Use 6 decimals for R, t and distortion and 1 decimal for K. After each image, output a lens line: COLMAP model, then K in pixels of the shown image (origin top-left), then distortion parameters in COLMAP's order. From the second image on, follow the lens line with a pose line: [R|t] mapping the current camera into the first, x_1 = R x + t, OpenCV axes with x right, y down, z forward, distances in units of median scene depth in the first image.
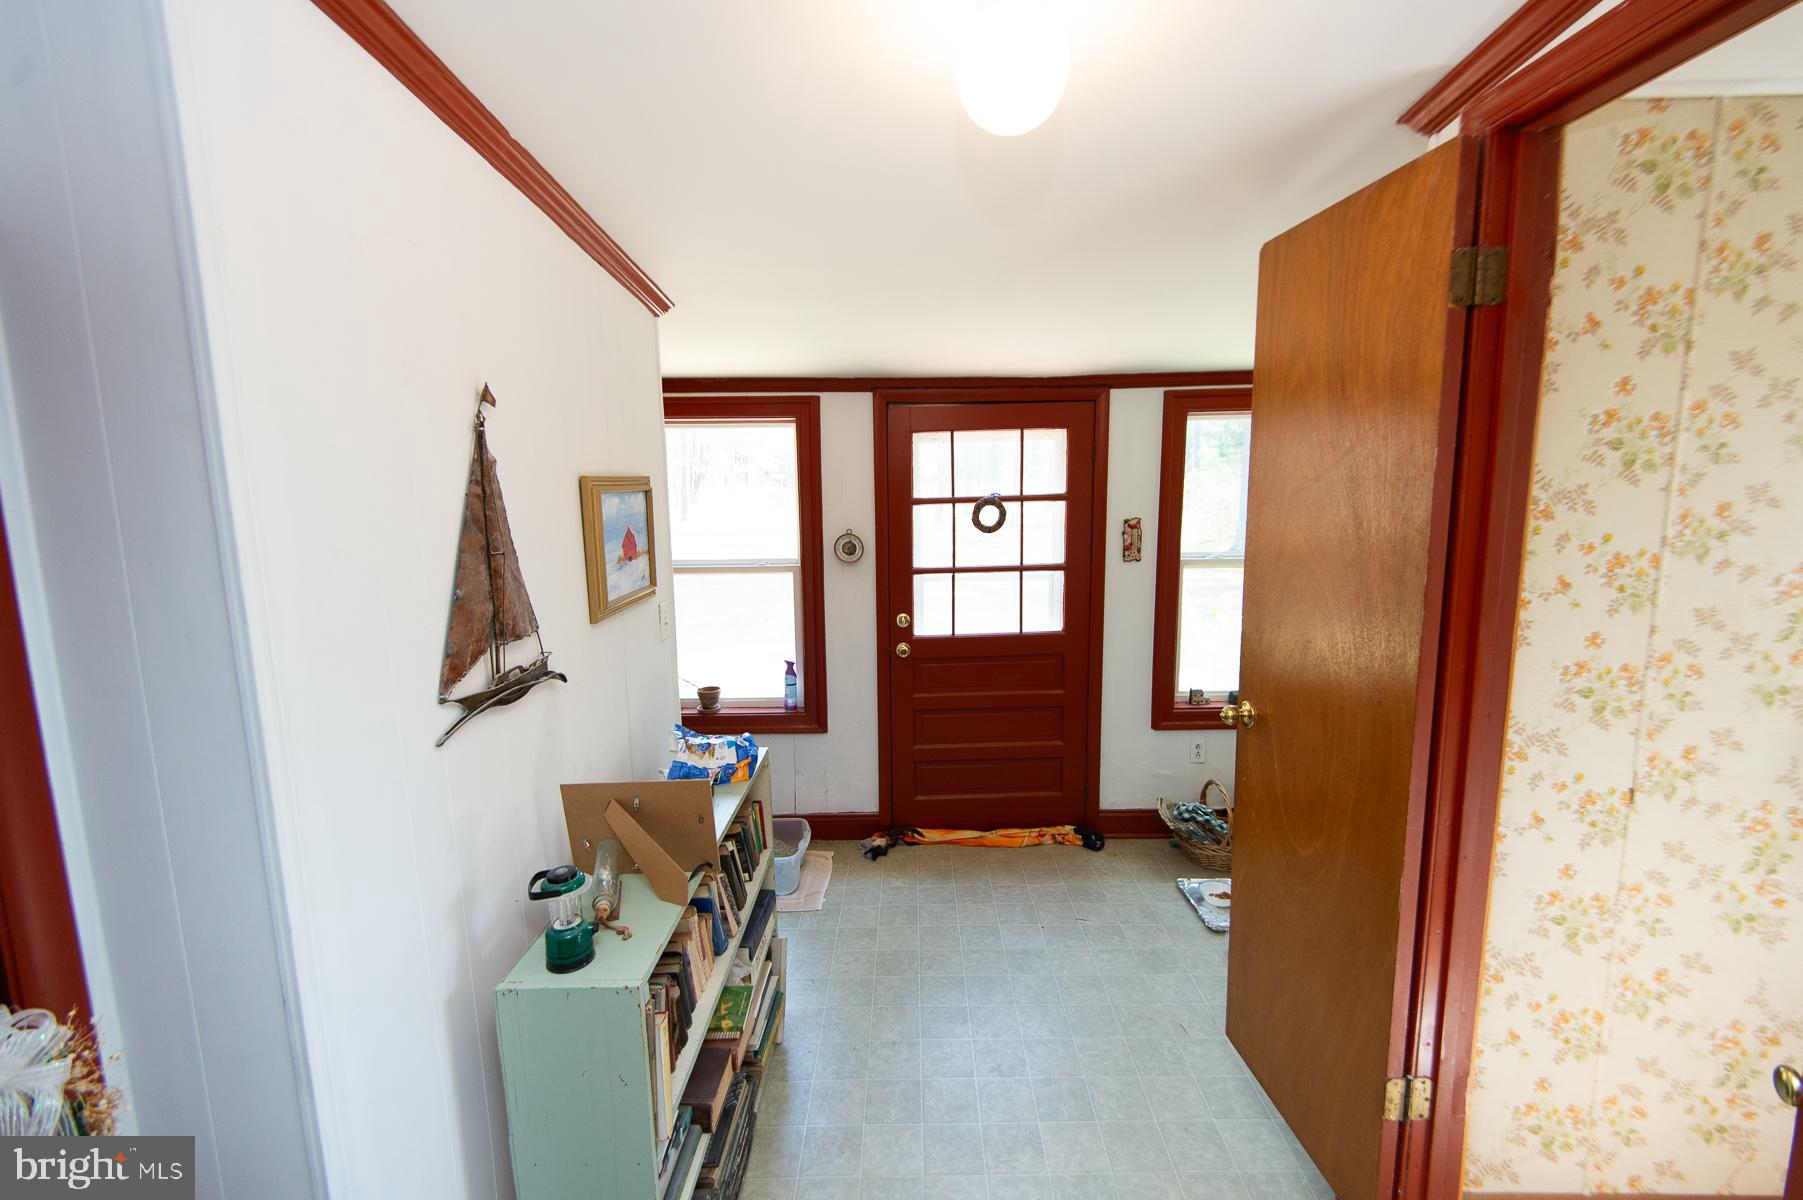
lens RADIAL K [[800.1, 0, 904.6], [0, 800.1, 601.9], [0, 0, 1]] dist [0.004140, 0.000207]
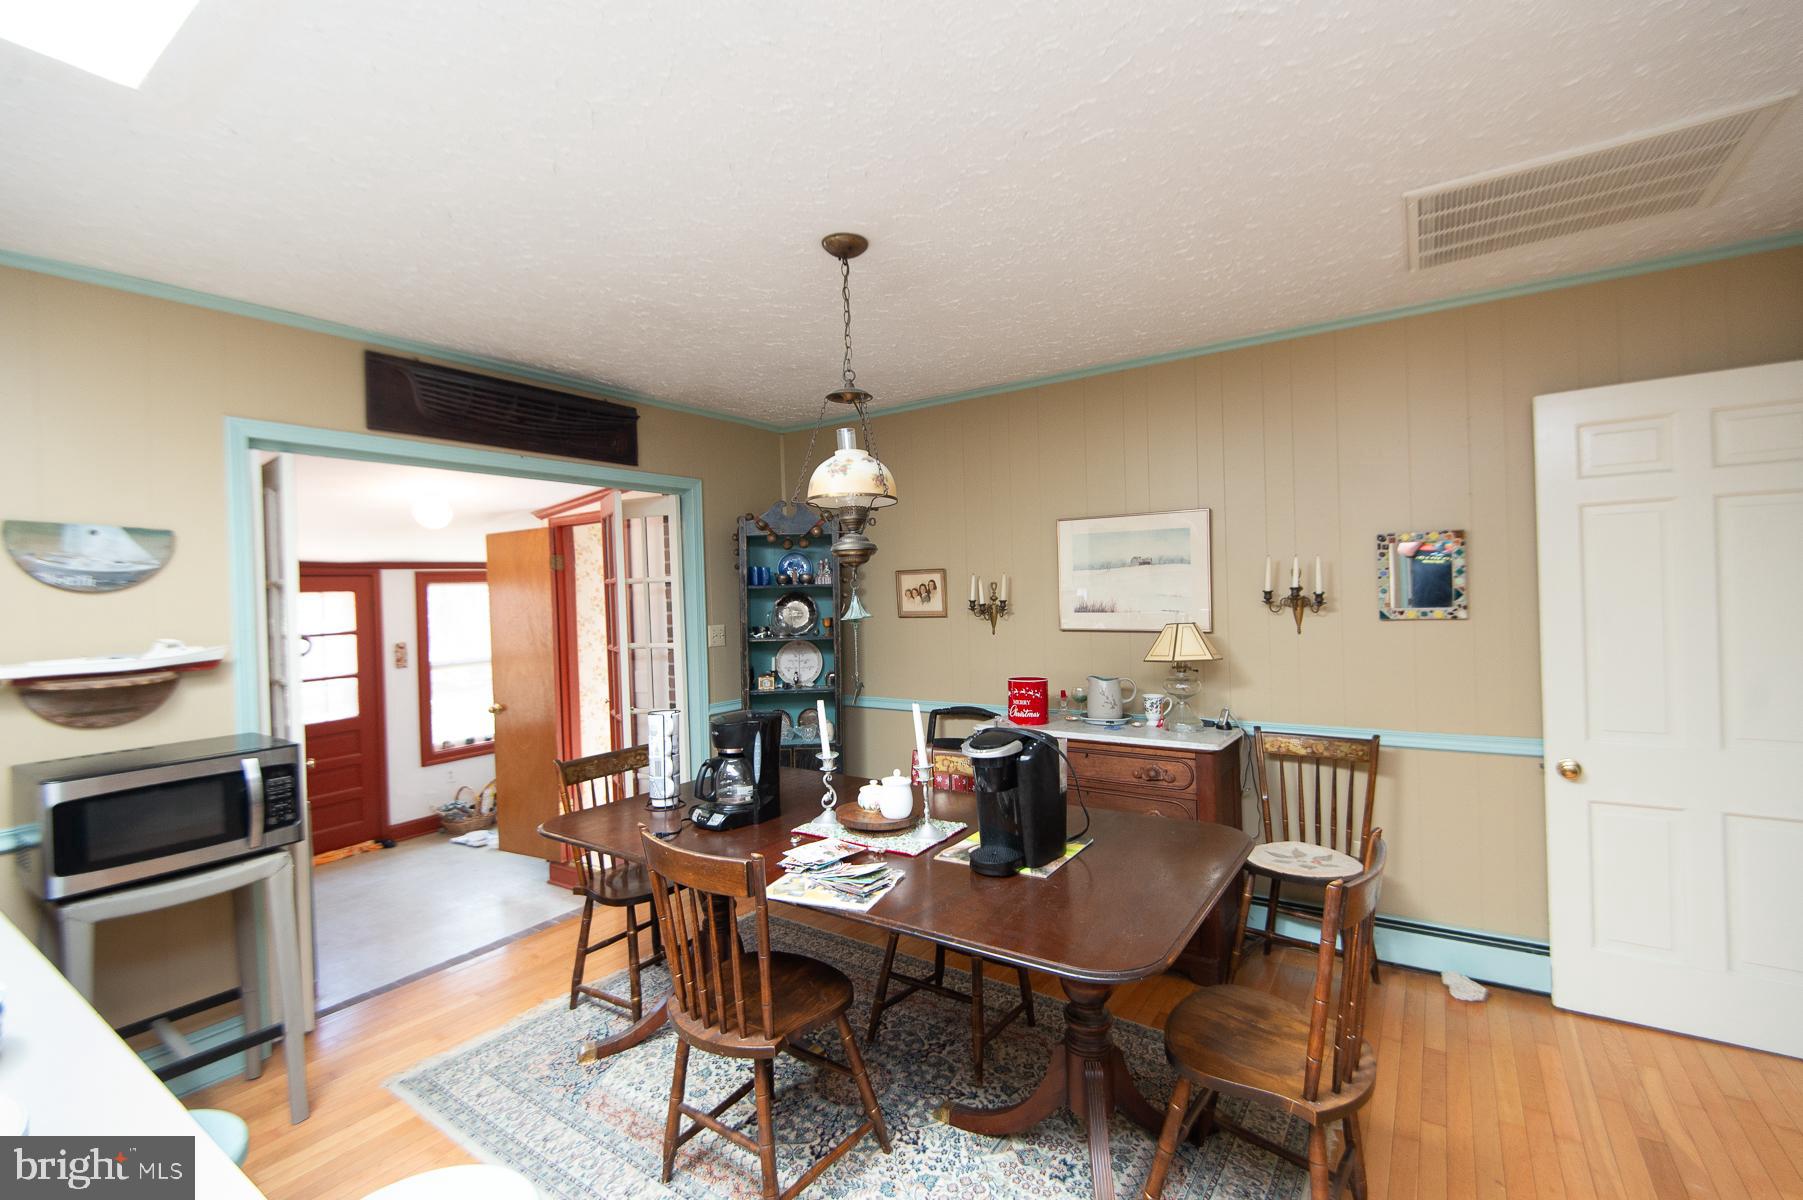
lens RADIAL K [[800.1, 0, 901.6], [0, 800.1, 602.6], [0, 0, 1]] dist [0.004140, 0.000207]
pose [[0.564302, -0.010966, 0.825495, -0.529050], [0.152515, 0.984086, -0.091185, 0.131632], [-0.811358, 0.177356, 0.556994, -0.848884]]
